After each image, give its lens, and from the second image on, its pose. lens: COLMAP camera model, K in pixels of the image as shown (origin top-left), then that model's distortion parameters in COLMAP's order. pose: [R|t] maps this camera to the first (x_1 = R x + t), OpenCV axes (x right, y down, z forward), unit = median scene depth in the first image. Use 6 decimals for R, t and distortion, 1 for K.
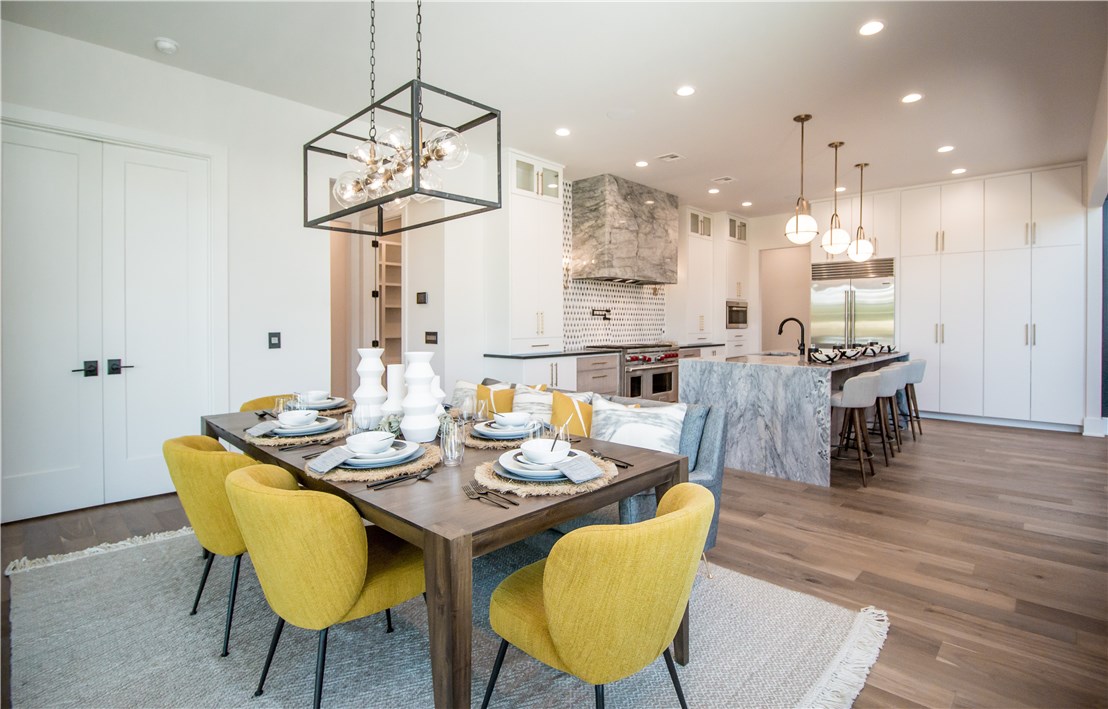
lens RADIAL K [[534.0, 0, 577.8], [0, 534.0, 327.7], [0, 0, 1]] dist [-0.012793, -0.000423]
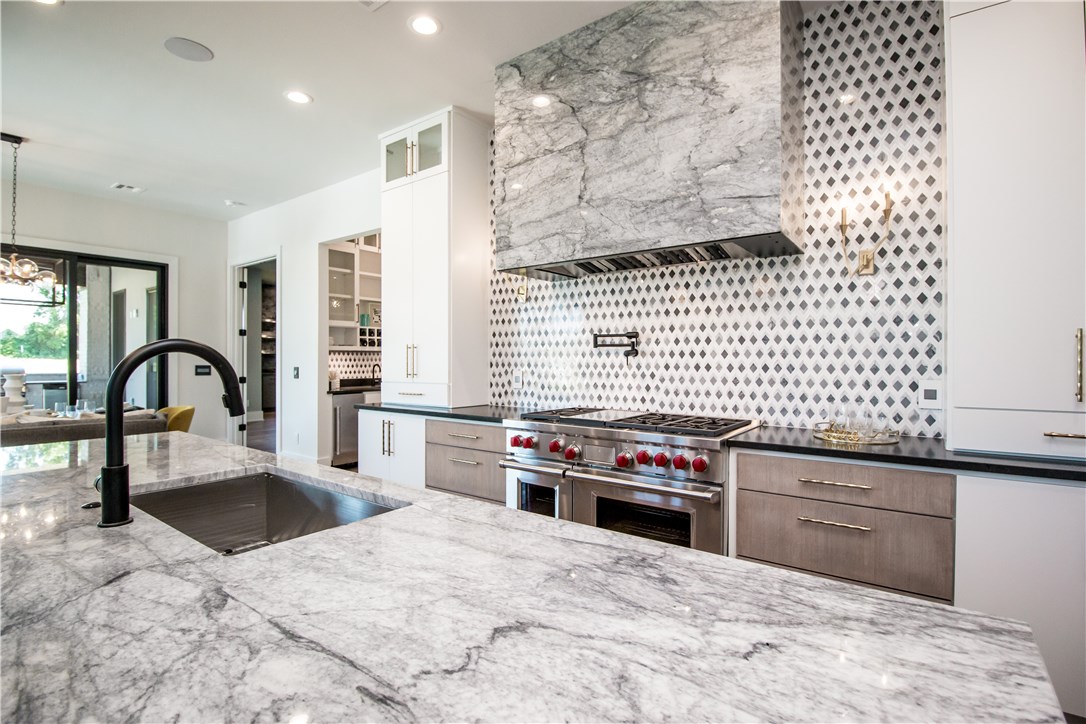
lens RADIAL K [[511.9, 0, 529.2], [0, 511.9, 360.1], [0, 0, 1]] dist [-0.001227, -0.000390]
pose [[0.086149, 0.000852, -0.996282, 0.538245], [-0.012008, 0.999928, -0.000183, -0.010662], [0.996210, 0.011979, 0.086153, 0.983252]]
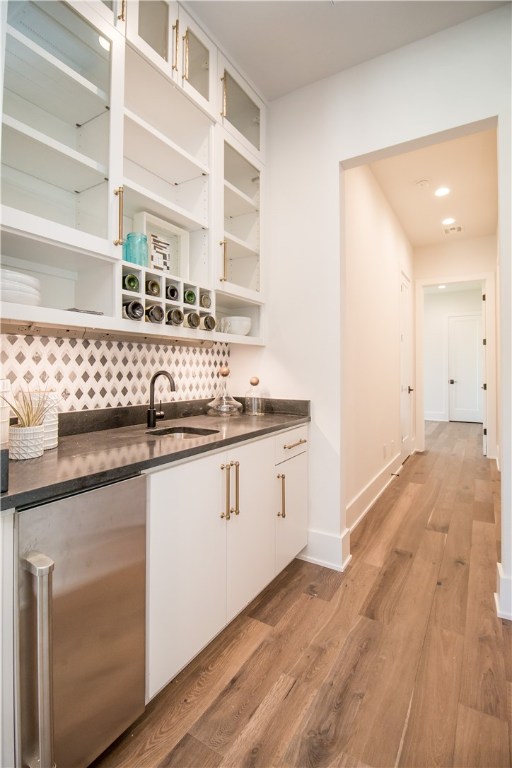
lens RADIAL K [[370.8, 0, 257.7], [0, 370.8, 359.1], [0, 0, 1]] dist [-0.012039, -0.000687]
pose [[0.187378, -0.024712, -0.981977, -0.197272], [-0.012037, 0.999551, -0.027451, -0.001578], [0.982214, 0.016963, 0.186997, 0.790399]]
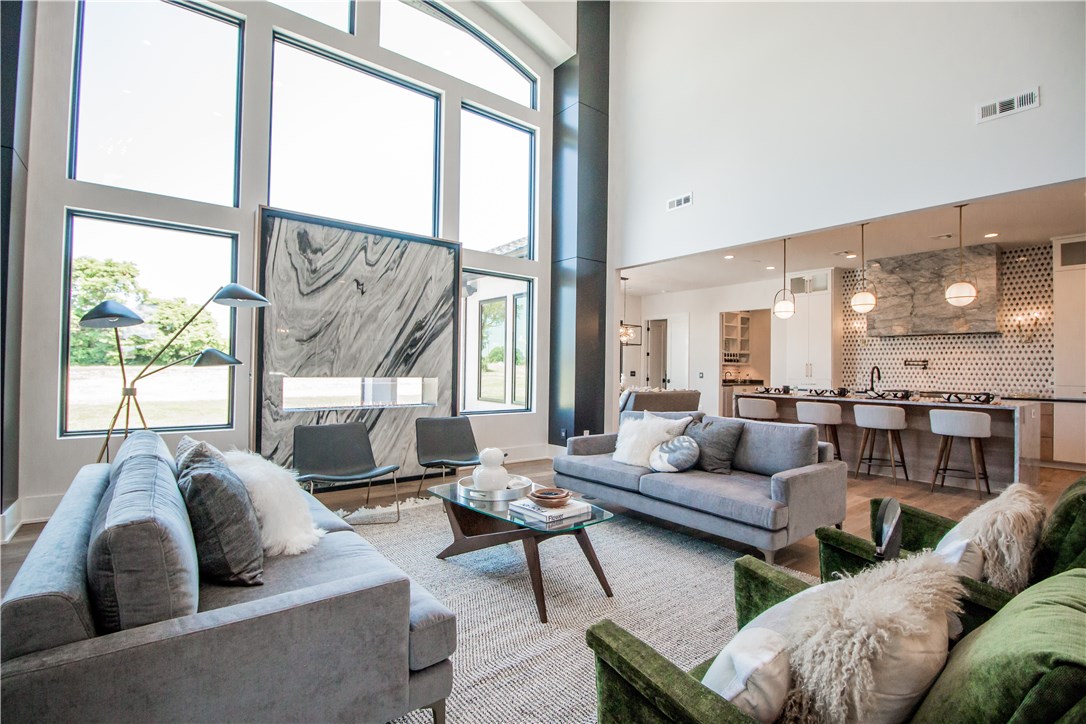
lens RADIAL K [[492.4, 0, 539.4], [0, 492.4, 363.4], [0, 0, 1]] dist [-0.018052, -0.000592]
pose [[-0.165895, -0.012961, -0.986058, 1.397116], [-0.023431, 0.999683, -0.009198, 0.002838], [0.985865, 0.021578, -0.166146, 0.388153]]
